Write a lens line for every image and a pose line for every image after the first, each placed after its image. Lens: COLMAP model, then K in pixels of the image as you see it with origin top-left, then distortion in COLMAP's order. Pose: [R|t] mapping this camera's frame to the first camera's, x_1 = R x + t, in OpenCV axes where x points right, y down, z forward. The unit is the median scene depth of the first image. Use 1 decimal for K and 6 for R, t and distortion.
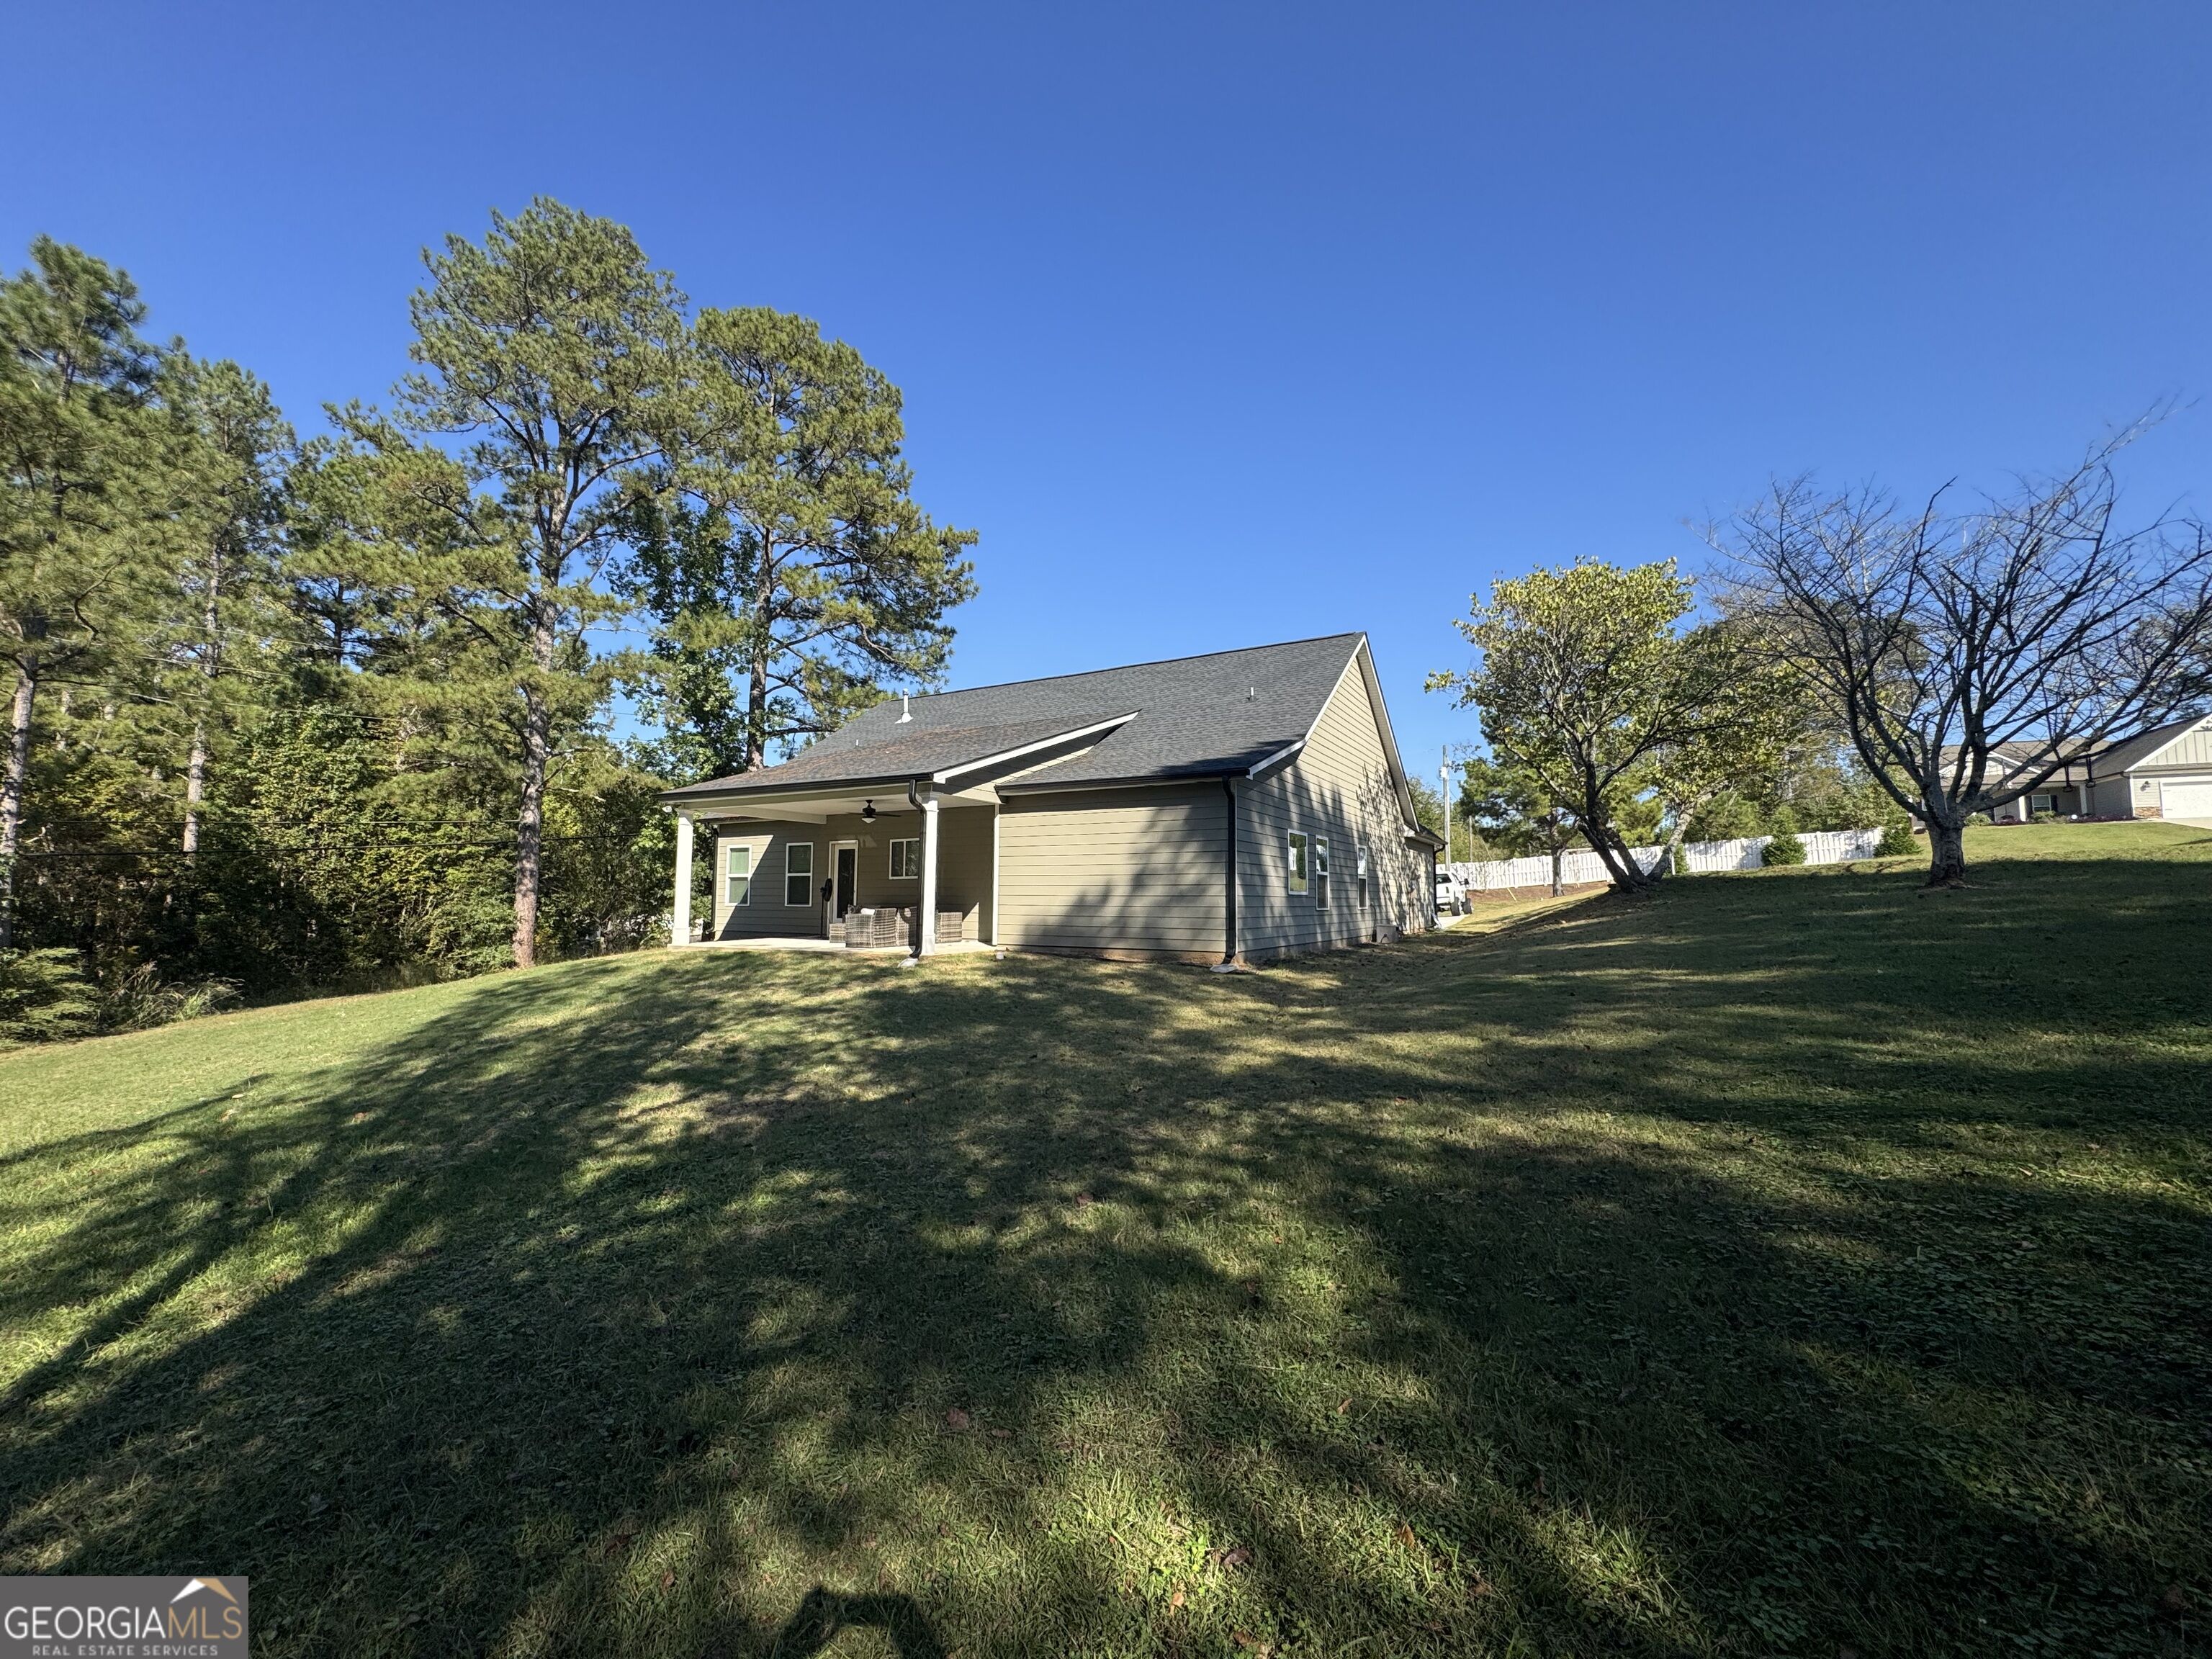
lens RADIAL K [[878.8, 0, 1066.2], [0, 878.8, 832.0], [0, 0, 1]] dist [-0.001479, -0.000080]
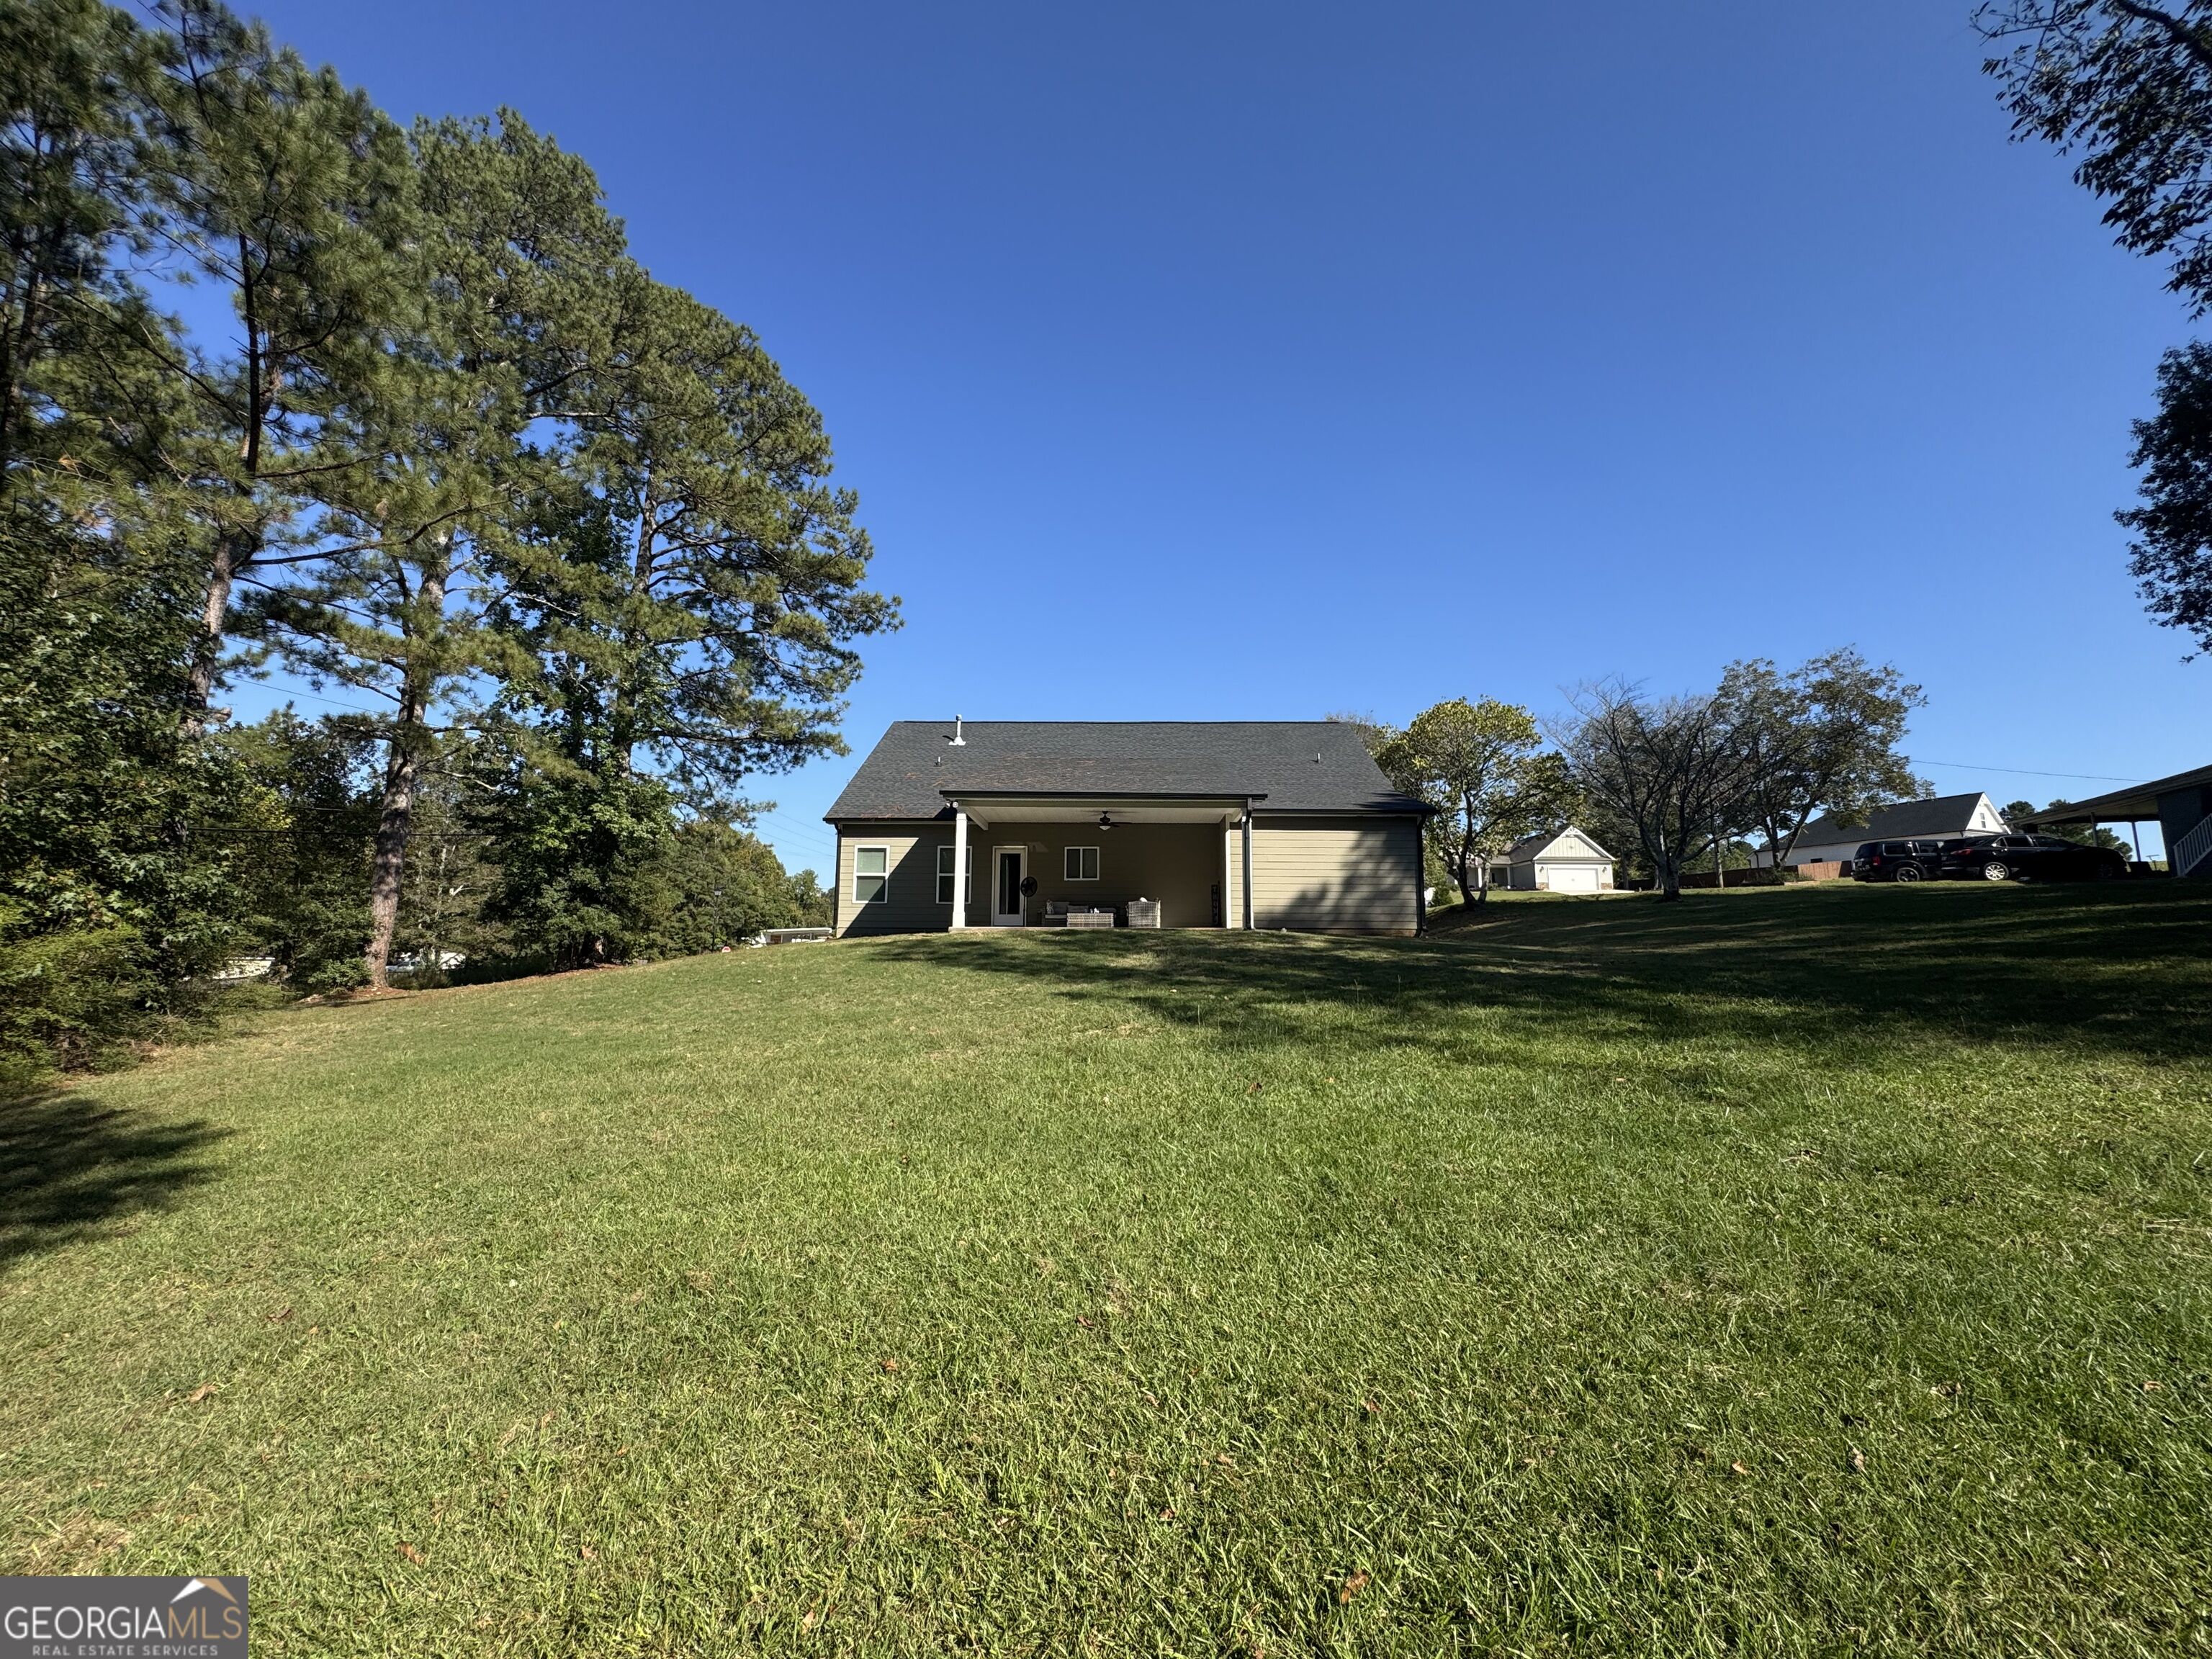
lens RADIAL K [[878.8, 0, 1066.2], [0, 878.8, 832.0], [0, 0, 1]] dist [-0.001479, -0.000080]
pose [[0.877807, 0.071087, 0.473710, -0.794993], [-0.043627, 0.996681, -0.068724, 0.072288], [-0.477024, 0.039660, 0.877995, -0.019799]]
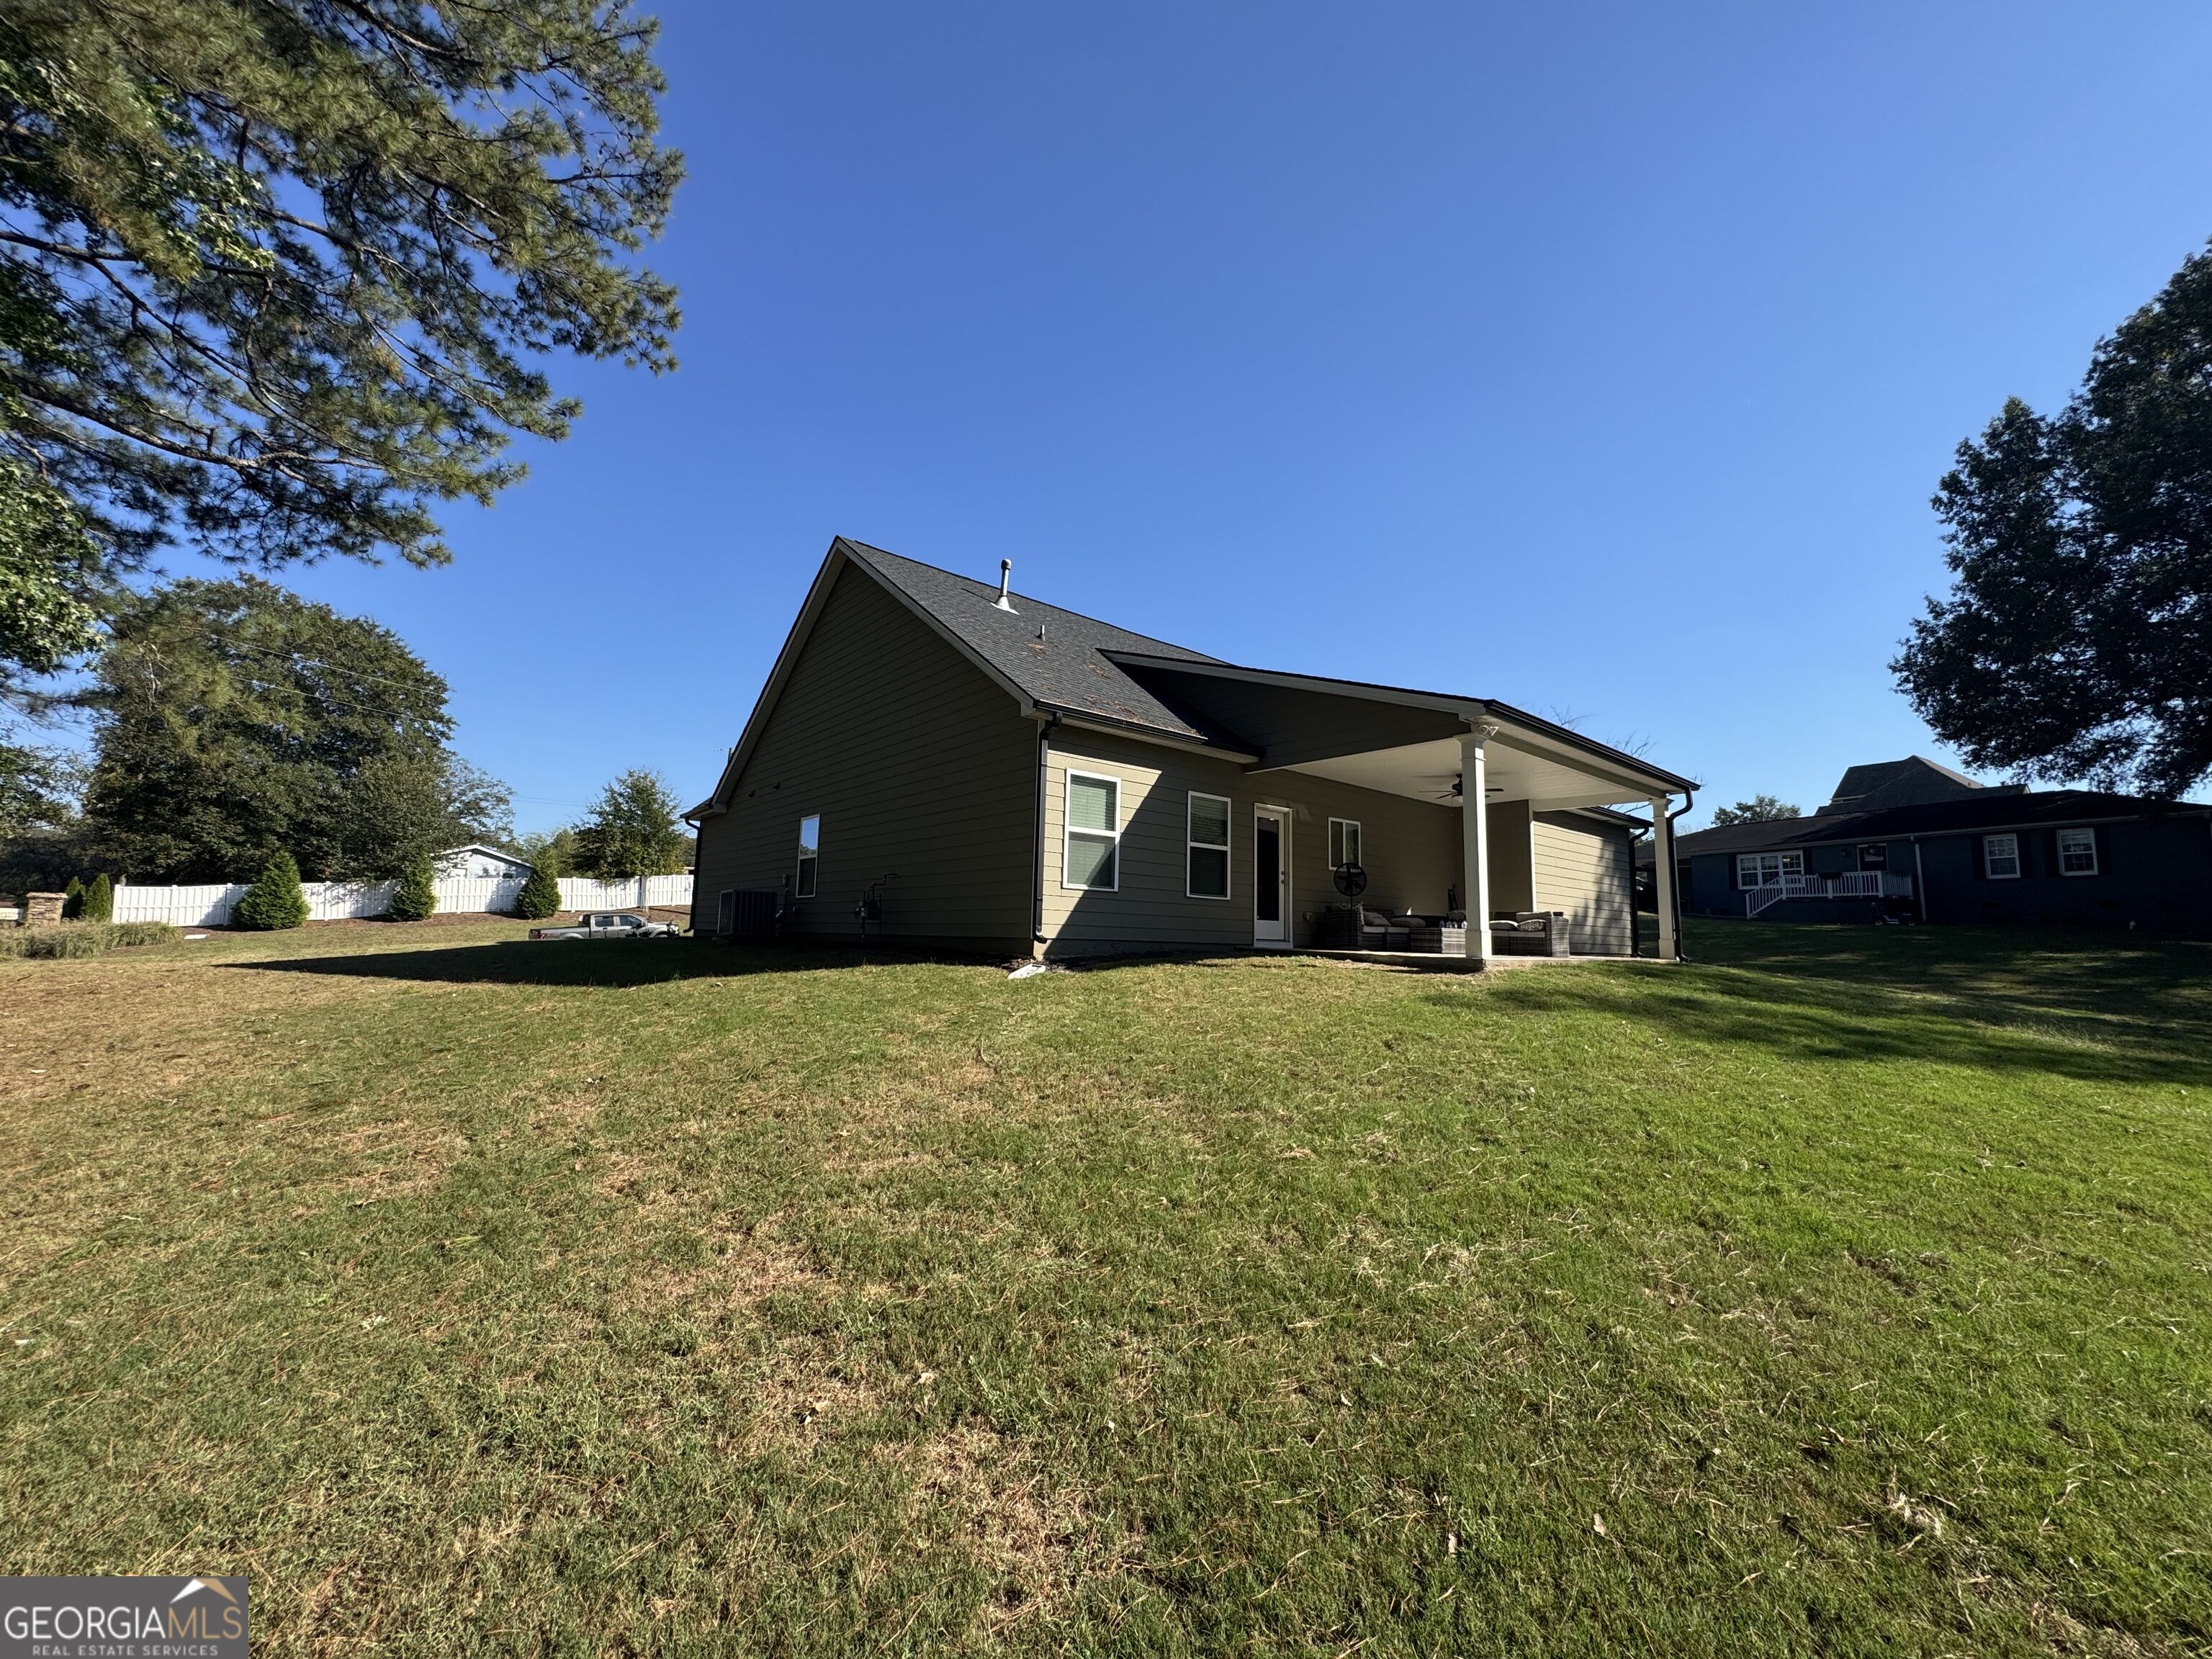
lens RADIAL K [[898.3, 0, 1106.0], [0, 898.3, 829.5], [0, 0, 1]] dist [0.000003, 0.000028]
pose [[0.331868, 0.123119, 0.935257, -1.023613], [-0.100857, 0.990394, -0.094589, 0.115142], [-0.937919, -0.062936, 0.341098, 0.975485]]
